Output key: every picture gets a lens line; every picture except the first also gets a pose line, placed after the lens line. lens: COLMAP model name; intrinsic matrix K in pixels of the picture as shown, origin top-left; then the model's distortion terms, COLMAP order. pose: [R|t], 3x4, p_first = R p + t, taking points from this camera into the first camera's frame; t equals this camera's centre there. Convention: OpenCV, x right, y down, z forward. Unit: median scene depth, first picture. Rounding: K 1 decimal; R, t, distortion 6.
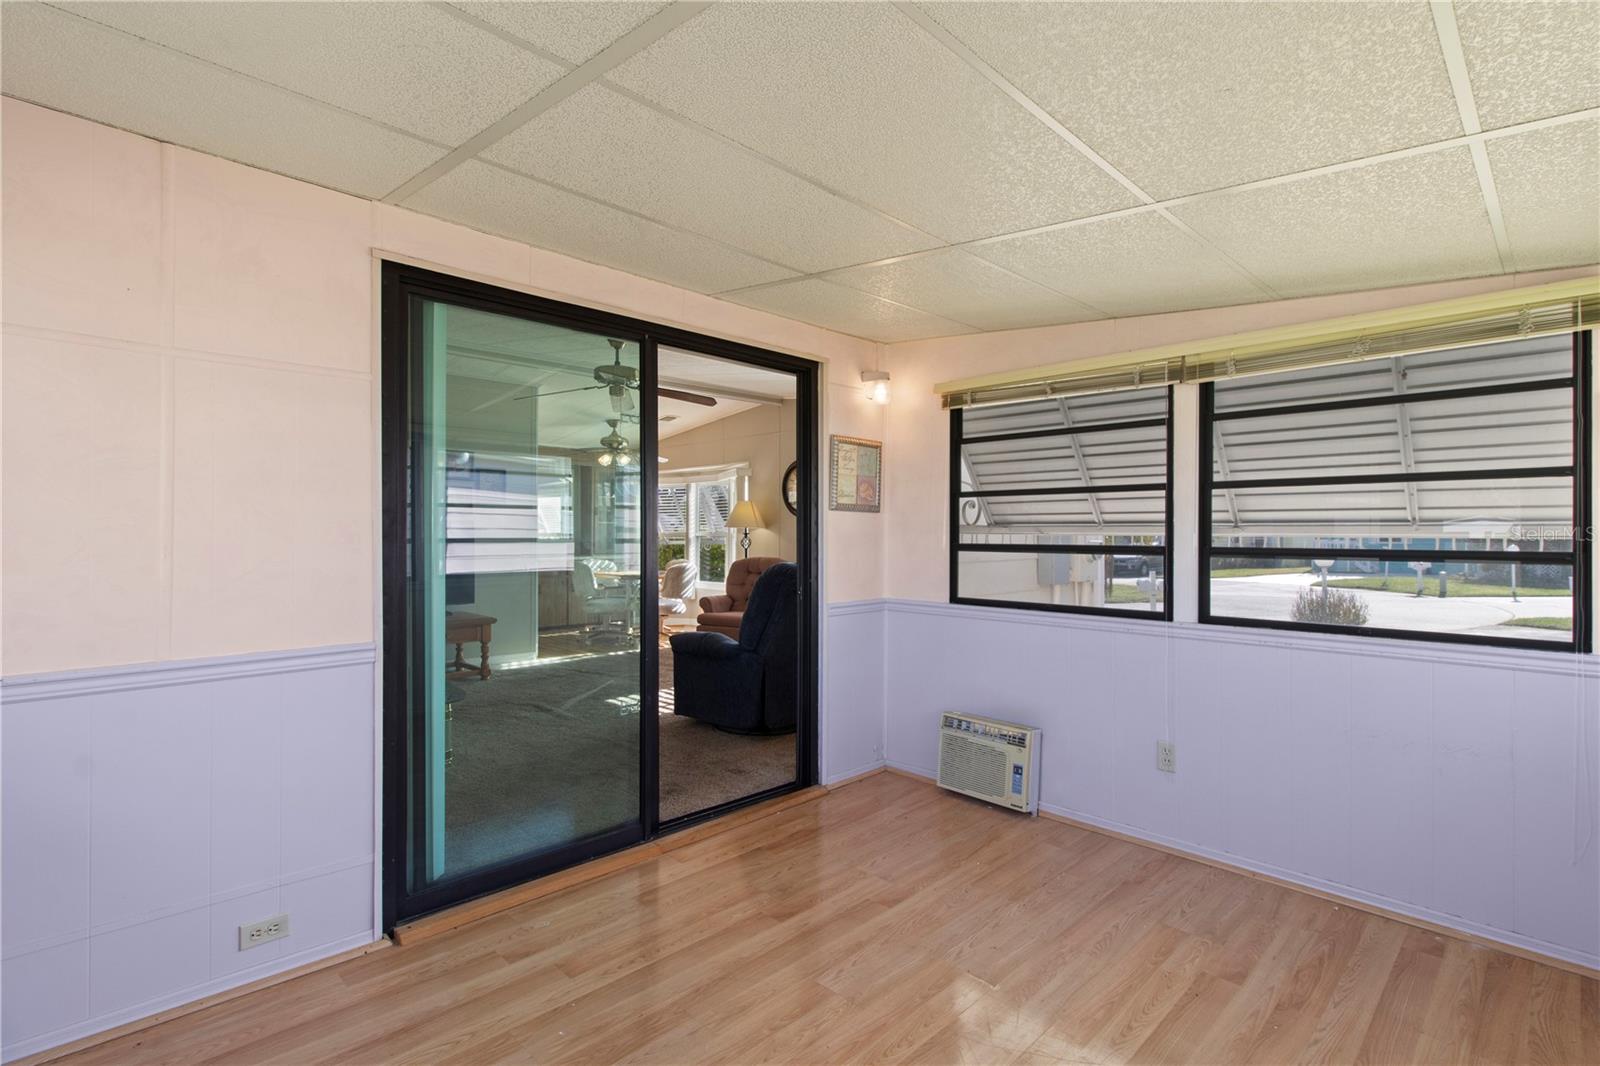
lens RADIAL K [[765.8, 0, 807.4], [0, 765.8, 536.3], [0, 0, 1]] dist [-0.000419, -0.000308]
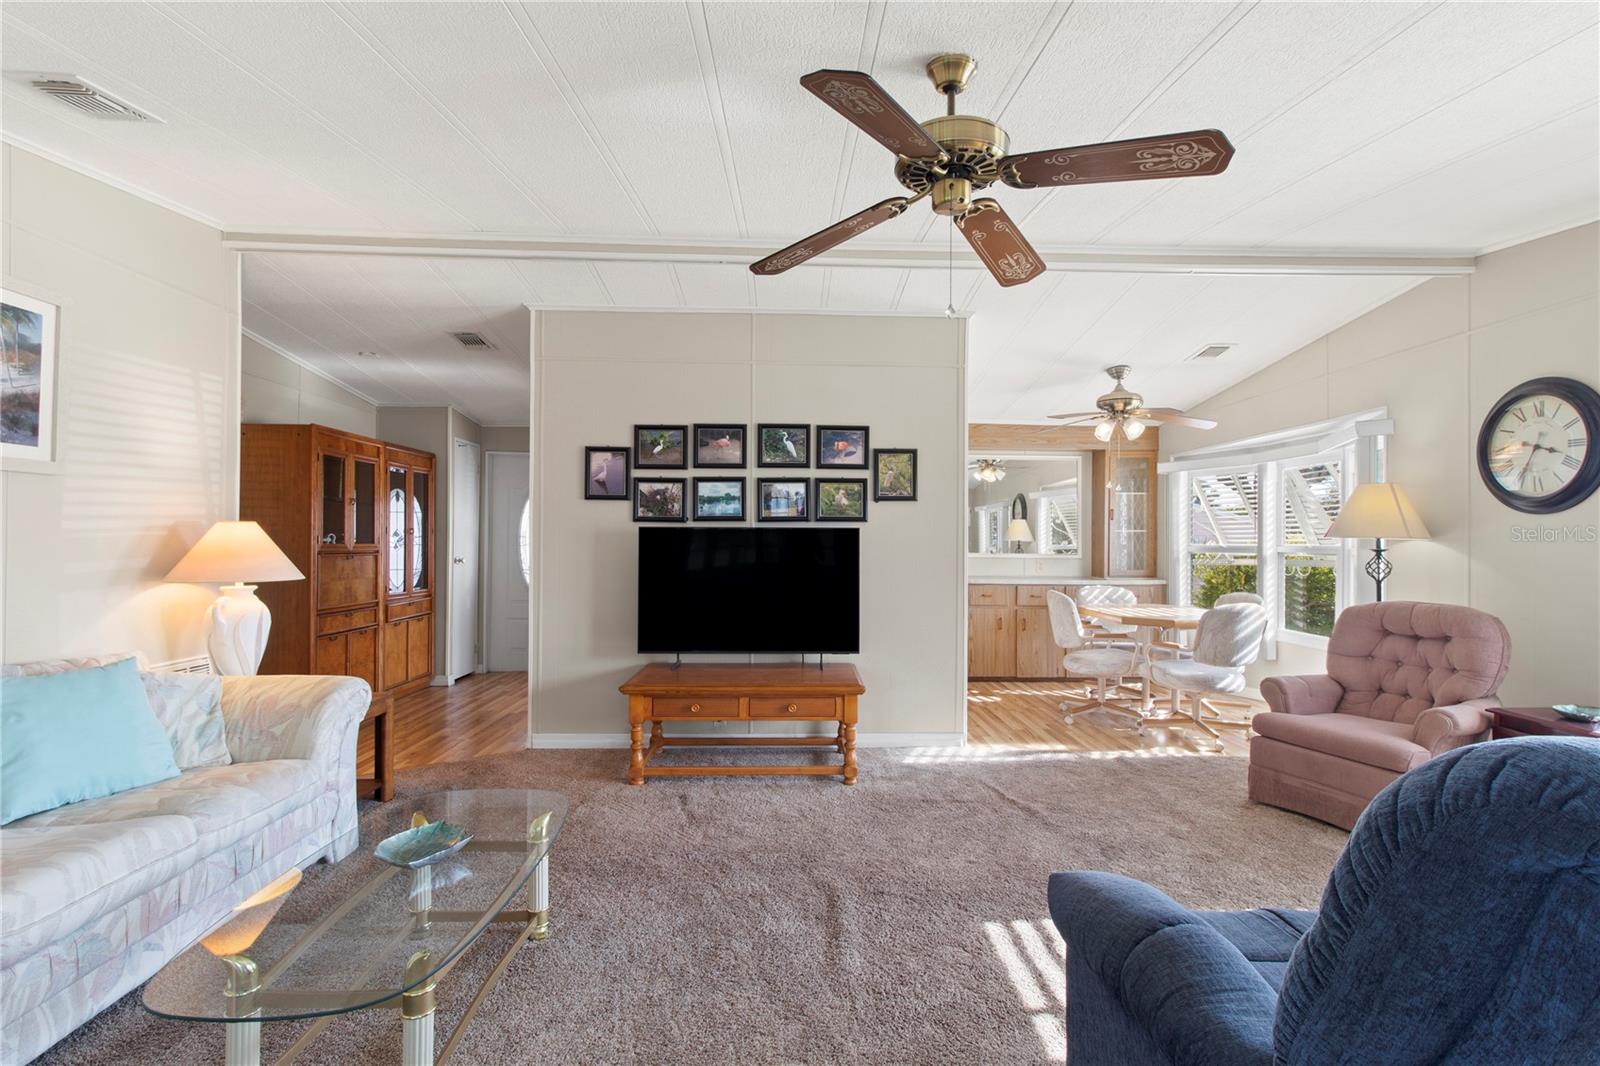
lens RADIAL K [[765.8, 0, 807.4], [0, 765.8, 536.3], [0, 0, 1]] dist [-0.000419, -0.000308]
pose [[0.743936, -0.001906, -0.668248, -0.023258], [-0.008127, 0.999896, -0.011899, -0.003429], [0.668202, 0.014283, 0.743843, 0.370289]]
